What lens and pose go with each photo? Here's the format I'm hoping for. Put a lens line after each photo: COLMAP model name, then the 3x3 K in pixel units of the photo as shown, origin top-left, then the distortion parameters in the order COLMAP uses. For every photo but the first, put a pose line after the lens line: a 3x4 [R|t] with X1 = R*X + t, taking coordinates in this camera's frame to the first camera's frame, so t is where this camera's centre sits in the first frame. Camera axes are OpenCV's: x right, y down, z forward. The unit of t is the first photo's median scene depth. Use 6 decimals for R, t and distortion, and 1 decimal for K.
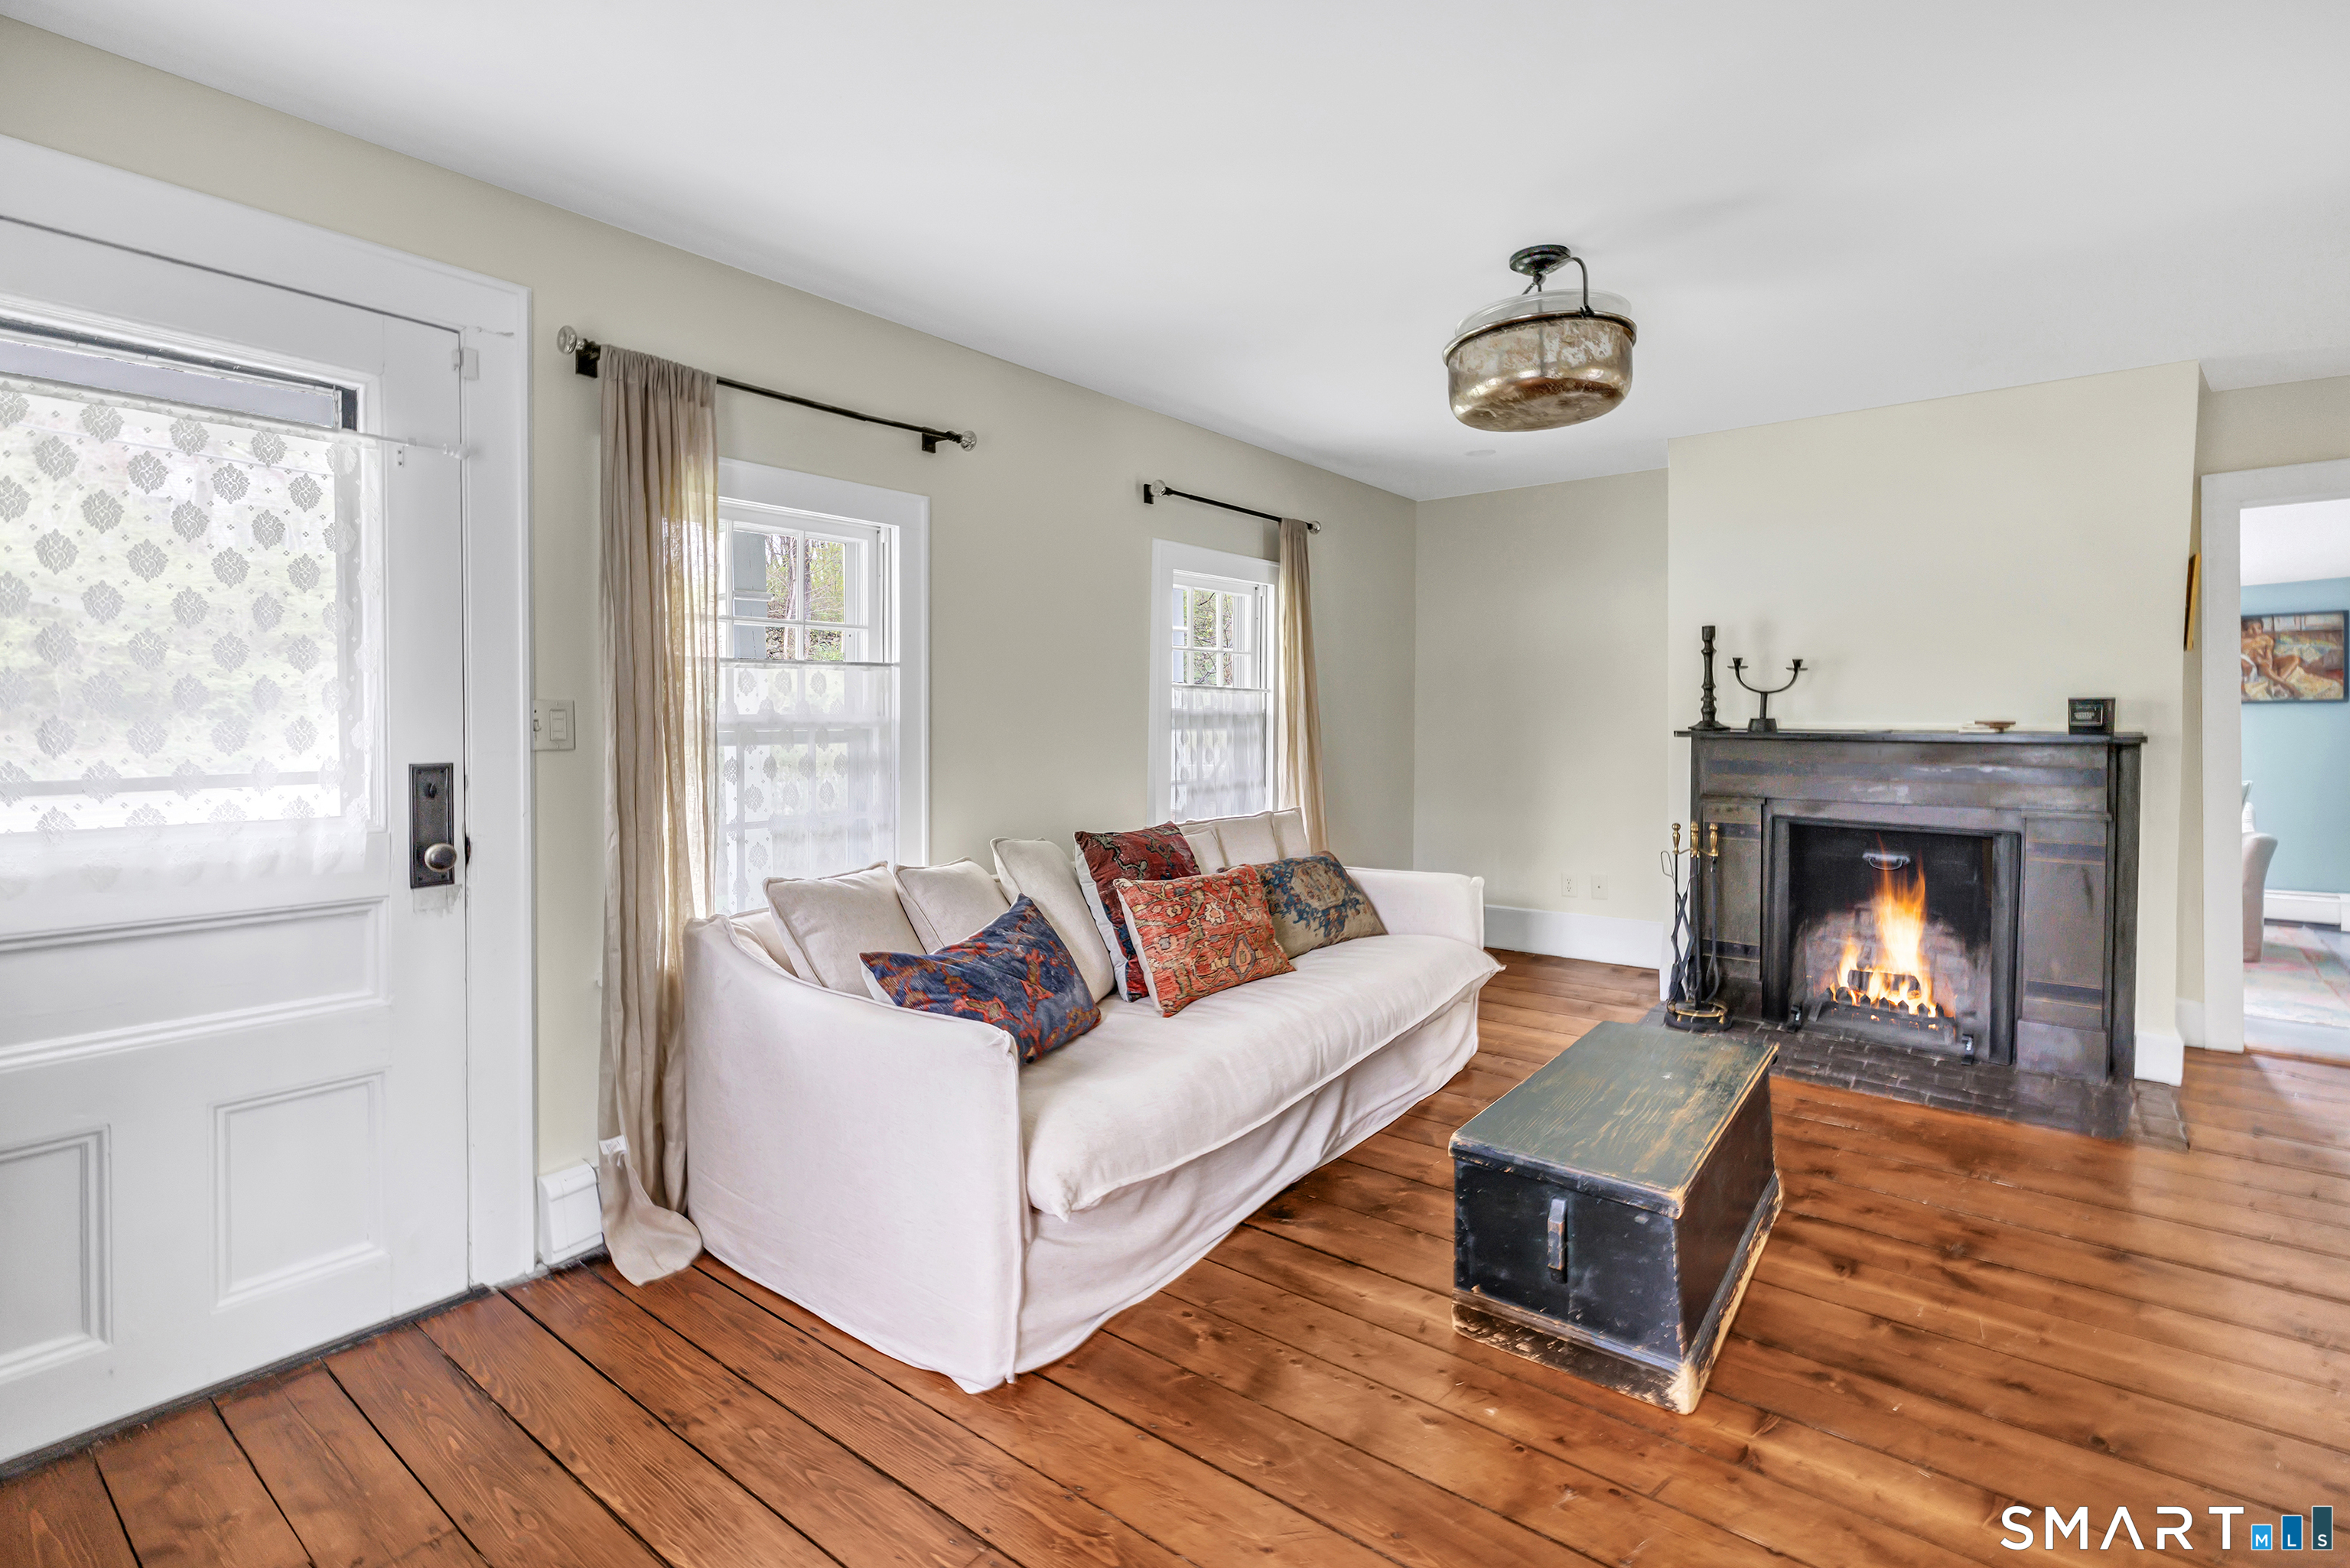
lens RADIAL K [[1084.4, 0, 1158.5], [0, 1084.4, 704.8], [0, 0, 1]] dist [0.000475, 0.000111]
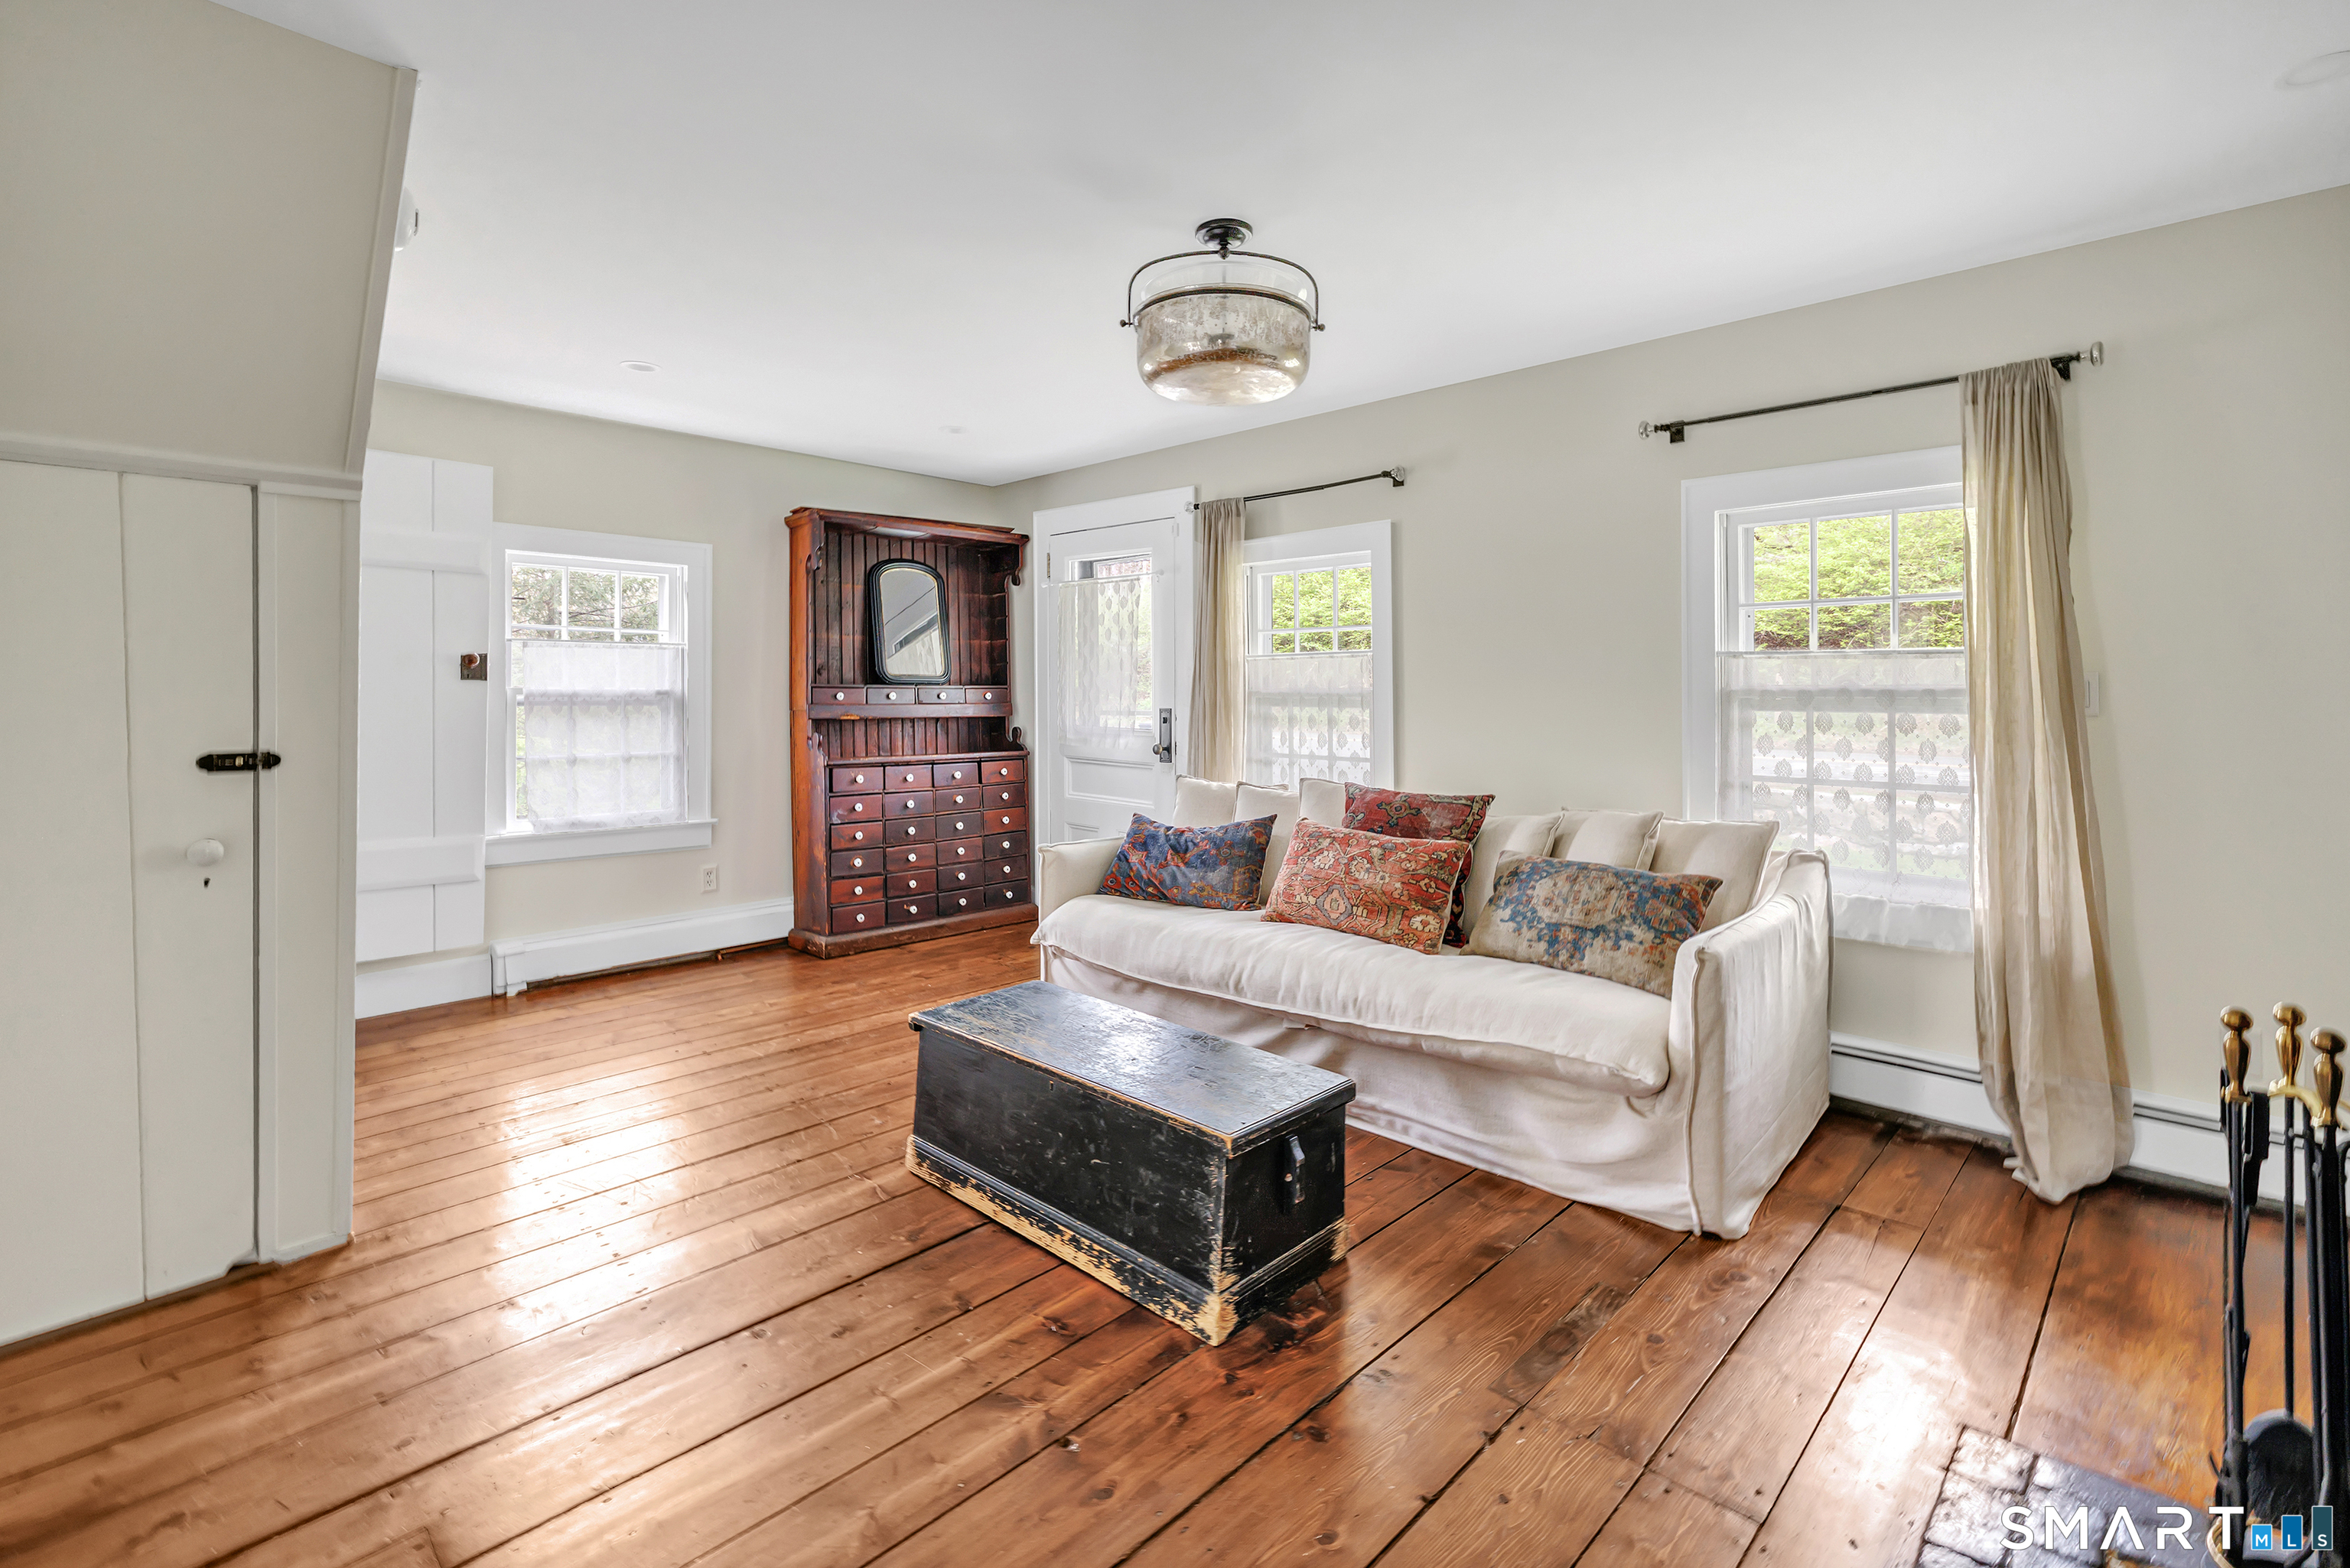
lens RADIAL K [[1059.1, 0, 1180.3], [0, 1059.1, 677.5], [0, 0, 1]] dist [0.000154, 0.000059]
pose [[-0.106329, -0.008525, -0.994294, 1.565285], [0.007949, 0.999924, -0.009424, 0.009511], [0.994299, -0.008905, -0.106253, 1.269307]]
